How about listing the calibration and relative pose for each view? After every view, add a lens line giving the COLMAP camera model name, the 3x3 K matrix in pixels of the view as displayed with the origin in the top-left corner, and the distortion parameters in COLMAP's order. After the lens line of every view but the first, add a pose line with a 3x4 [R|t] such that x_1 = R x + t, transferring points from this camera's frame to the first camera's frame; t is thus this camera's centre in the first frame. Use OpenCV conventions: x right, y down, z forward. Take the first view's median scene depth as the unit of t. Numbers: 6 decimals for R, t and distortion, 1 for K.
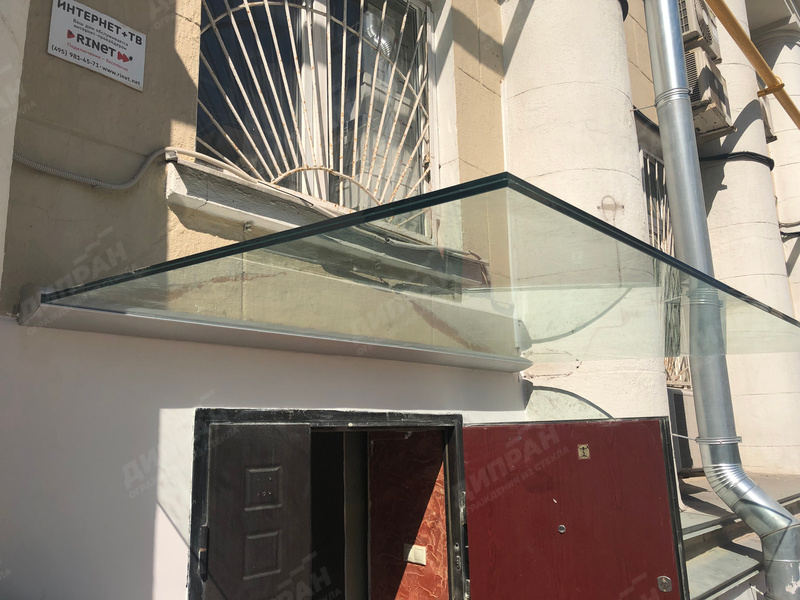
lens RADIAL K [[645.2, 0, 399.1], [0, 645.2, 303.6], [0, 0, 1]] dist [0.080487, -0.117719]
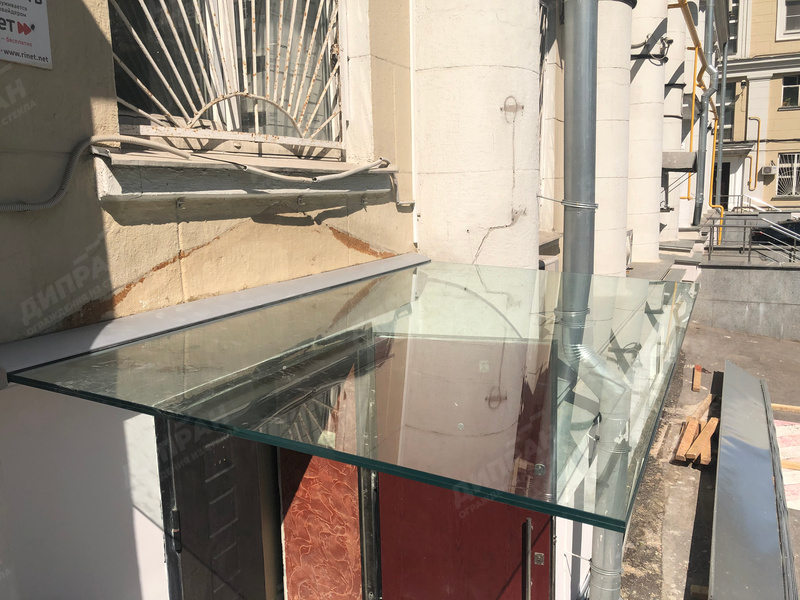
lens RADIAL K [[645.2, 0, 397.5], [0, 645.2, 282.5], [0, 0, 1]] dist [0.075768, -0.098533]
pose [[0.968004, -0.036639, 0.248246, -0.164655], [-0.048561, 0.943230, 0.328571, -0.321976], [-0.246192, -0.330113, 0.911271, 0.042874]]
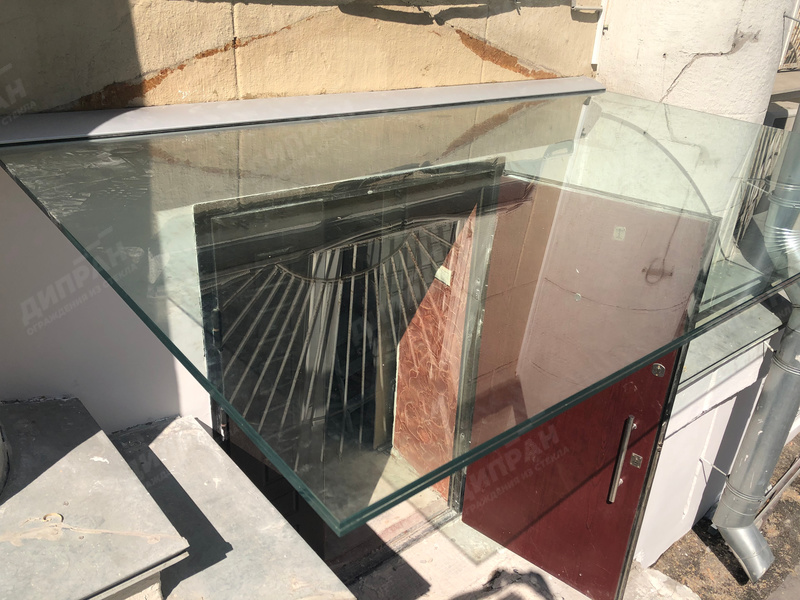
lens RADIAL K [[645.2, 0, 397.5], [0, 645.2, 282.5], [0, 0, 1]] dist [0.075768, -0.098533]
pose [[0.985087, 0.129991, -0.112721, 0.096271], [-0.038566, 0.805287, 0.591630, -0.289385], [0.167679, -0.578459, 0.798291, 0.183920]]
